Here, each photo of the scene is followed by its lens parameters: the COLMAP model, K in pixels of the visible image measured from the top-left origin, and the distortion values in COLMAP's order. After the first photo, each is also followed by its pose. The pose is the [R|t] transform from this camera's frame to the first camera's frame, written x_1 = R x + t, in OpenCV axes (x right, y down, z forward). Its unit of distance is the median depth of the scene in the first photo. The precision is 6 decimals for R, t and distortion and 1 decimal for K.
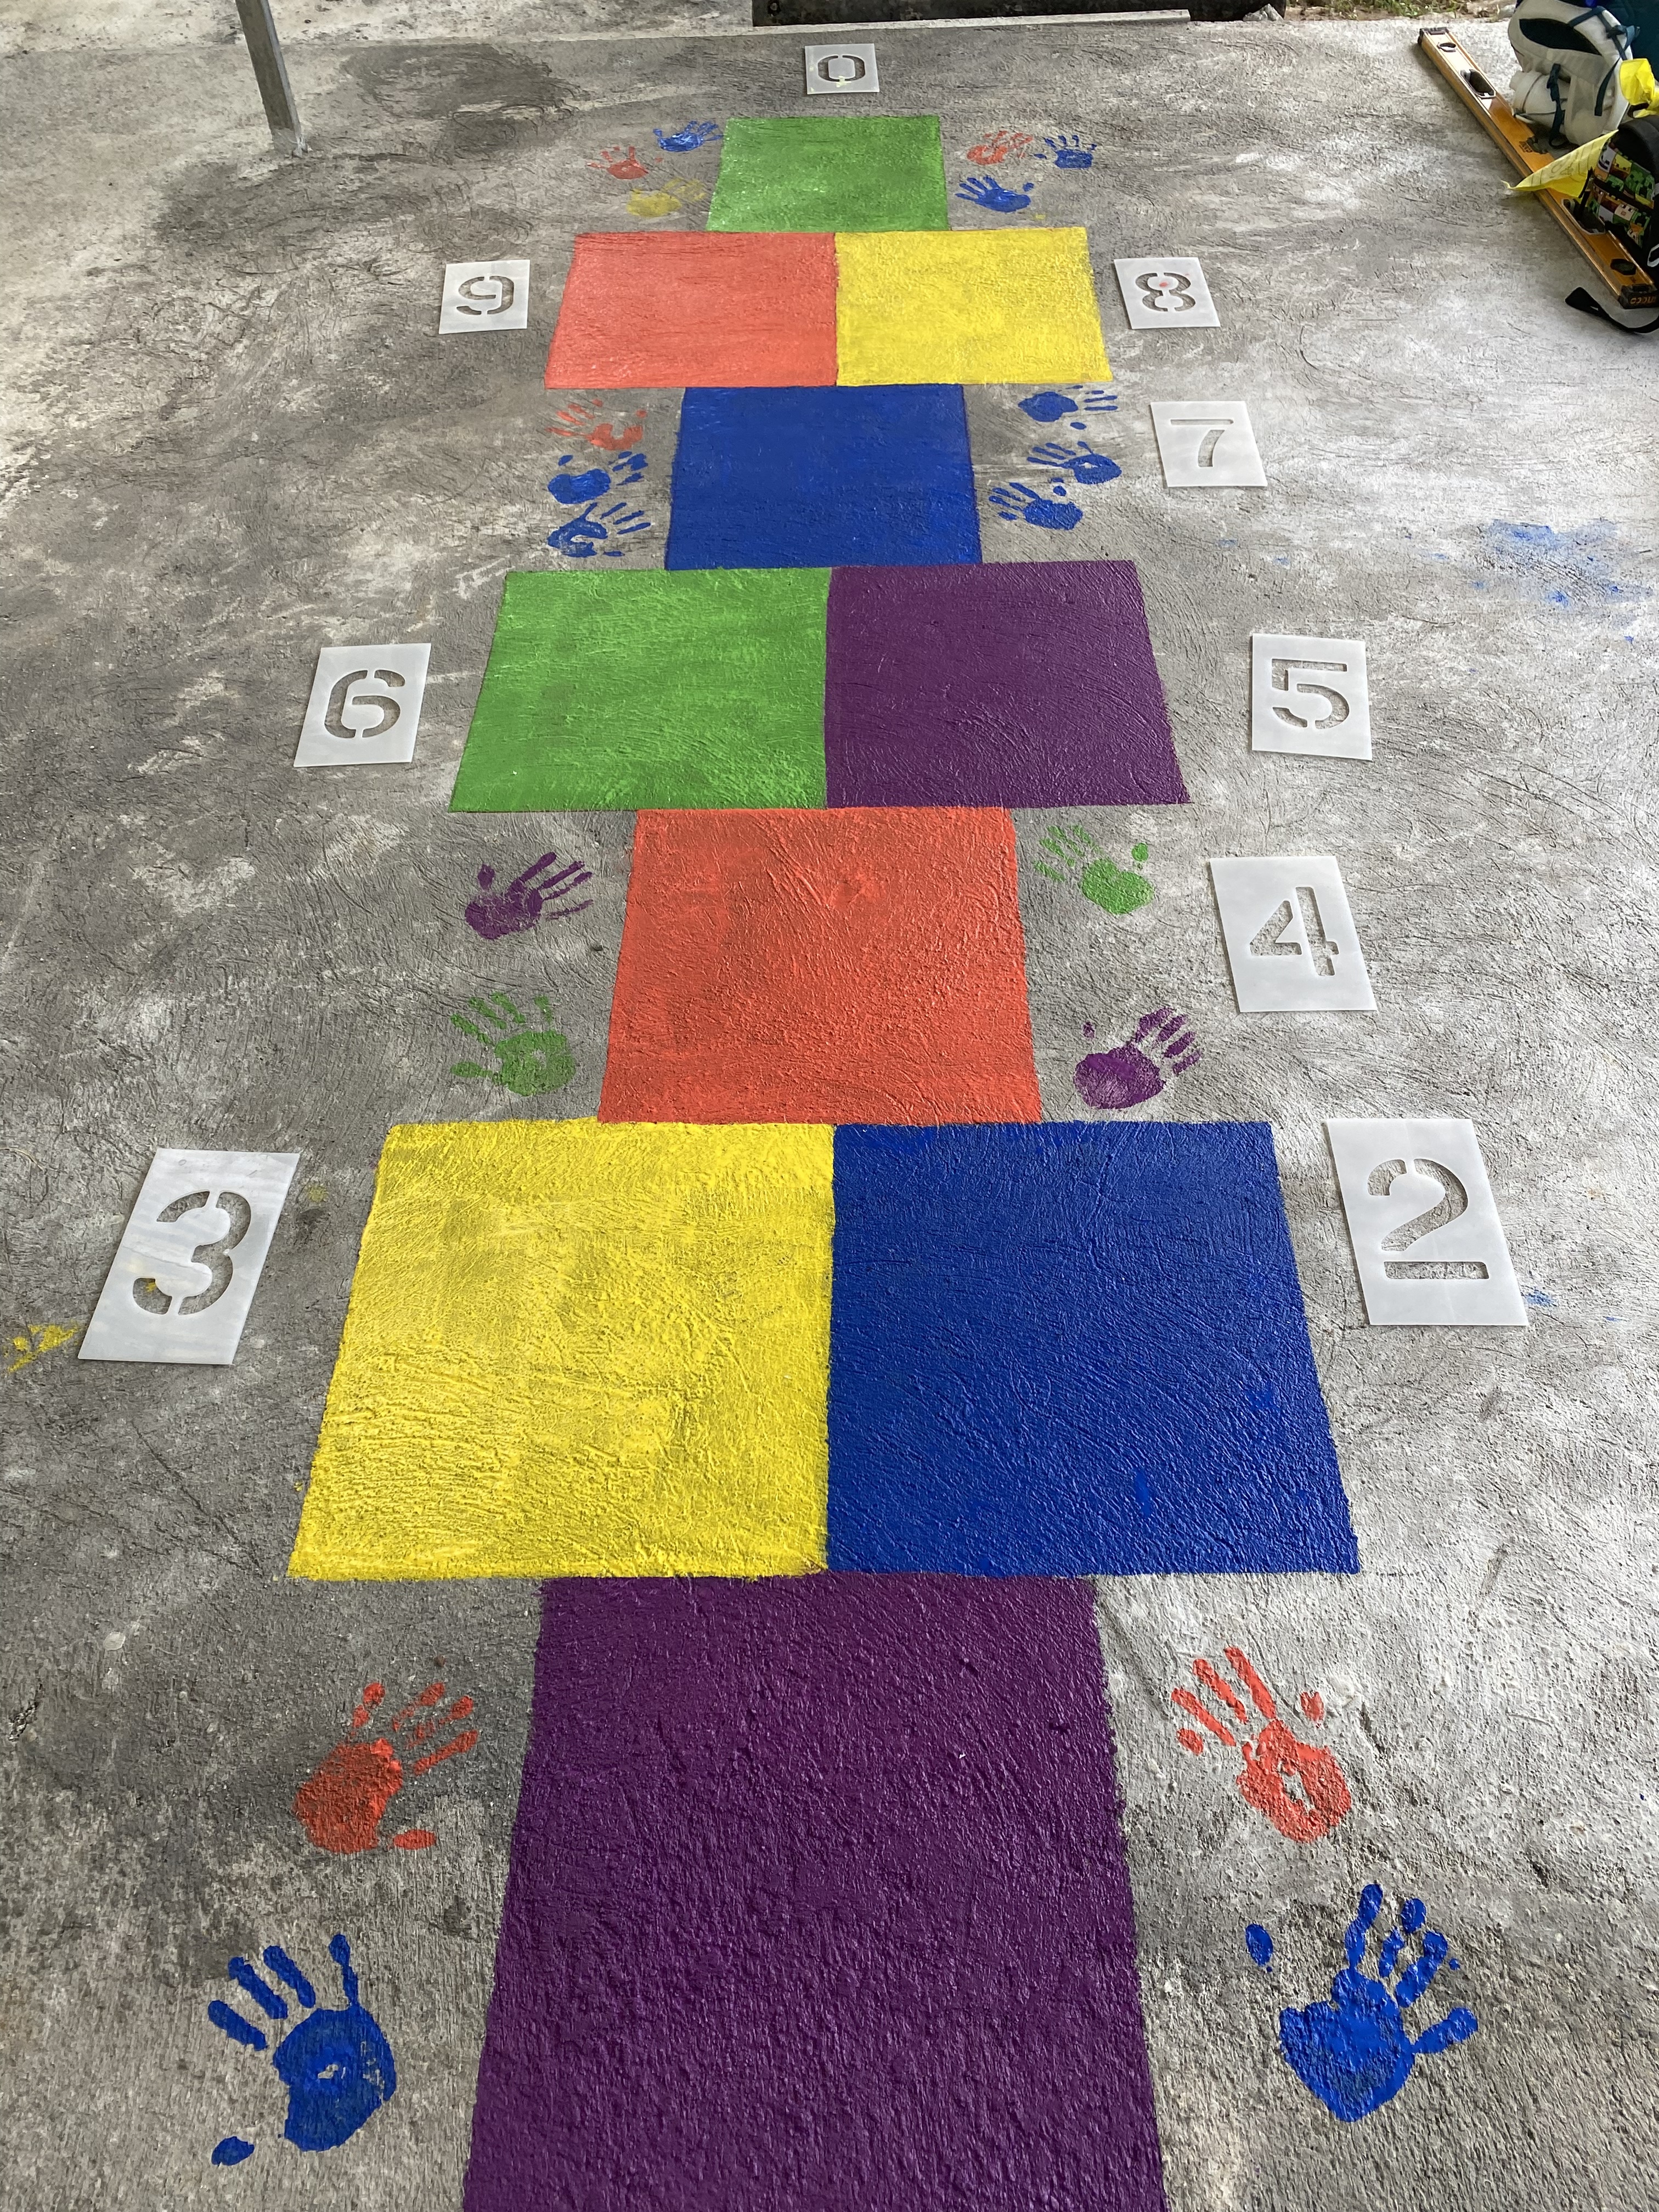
lens RADIAL K [[1681.8, 0, 849.4], [0, 1681.8, 1079.0], [0, 0, 1]] dist [0.022351, -0.015819]
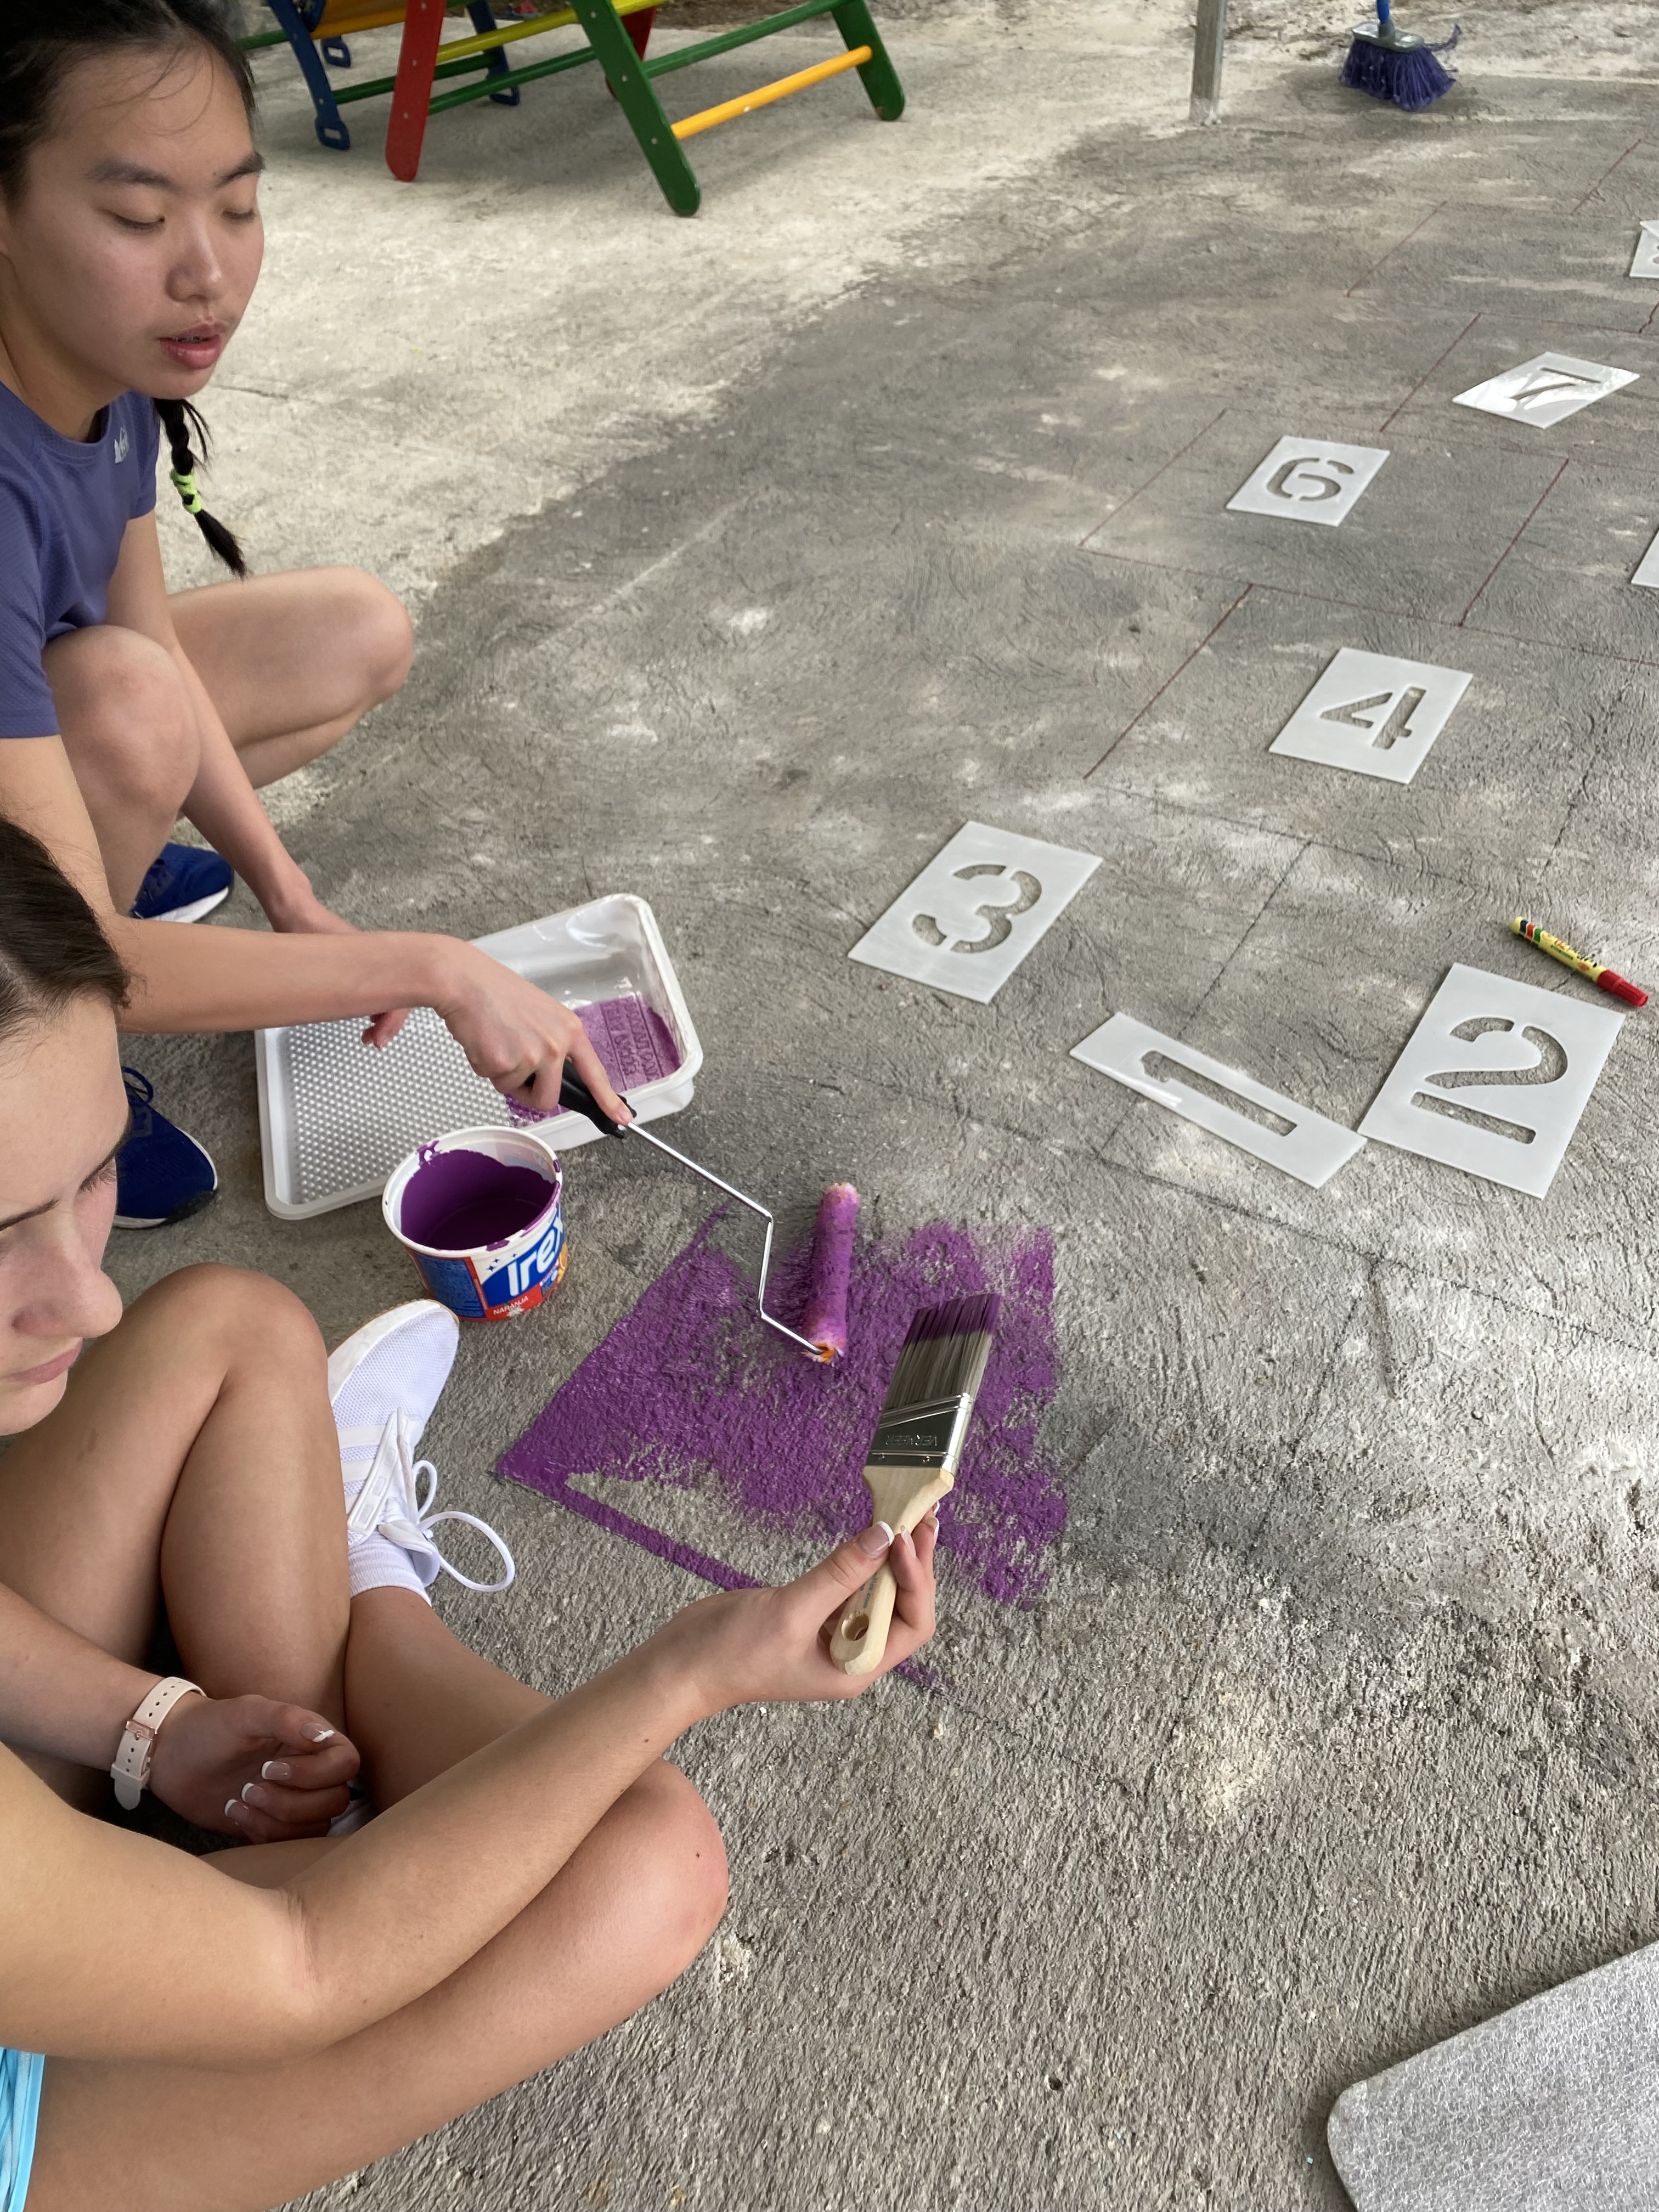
lens RADIAL K [[1681.8, 0, 834.8], [0, 1681.8, 1091.3], [0, 0, 1]] dist [0.022351, -0.015819]
pose [[0.860145, 0.324039, -0.393890, 0.174192], [-0.365763, 0.930103, -0.033562, 0.276066], [0.355482, 0.172939, 0.918545, 0.060238]]
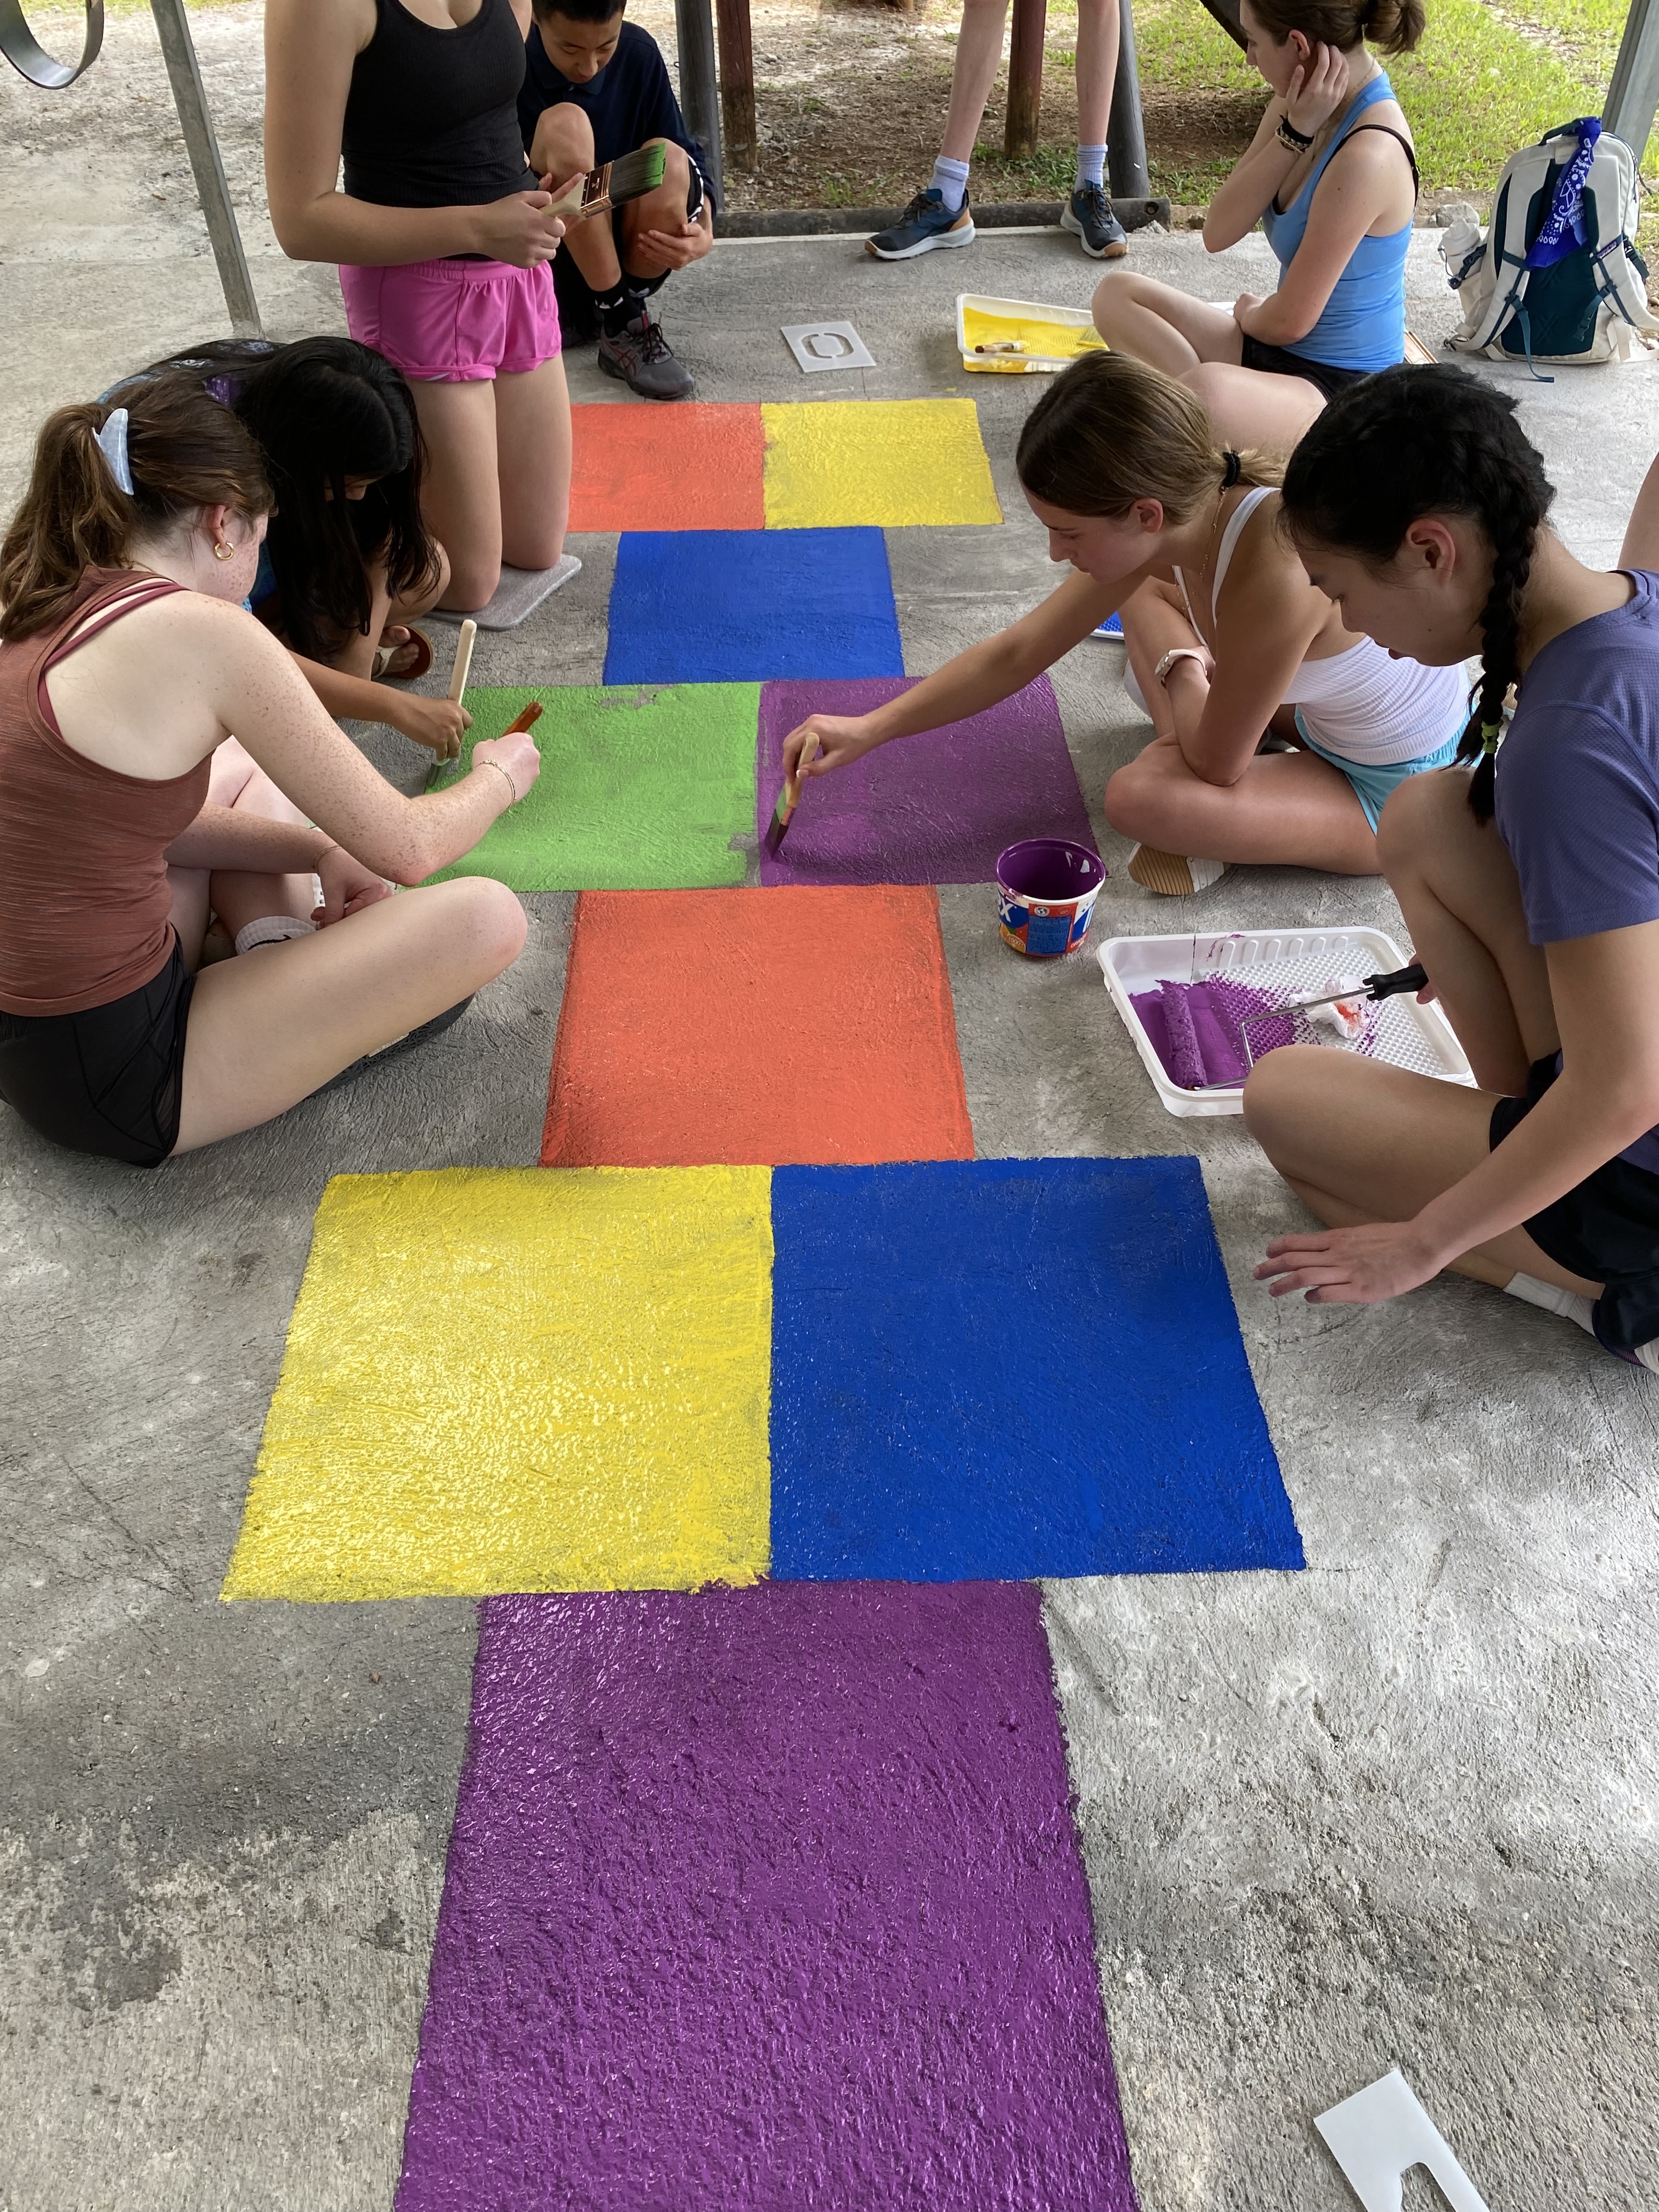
lens RADIAL K [[1681.8, 0, 825.6], [0, 1681.8, 1075.6], [0, 0, 1]] dist [0.022351, -0.015819]
pose [[0.999571, -0.015443, 0.024874, -0.000853], [0.018477, 0.991761, -0.126763, 0.099109], [-0.022712, 0.127168, 0.991621, -0.013789]]
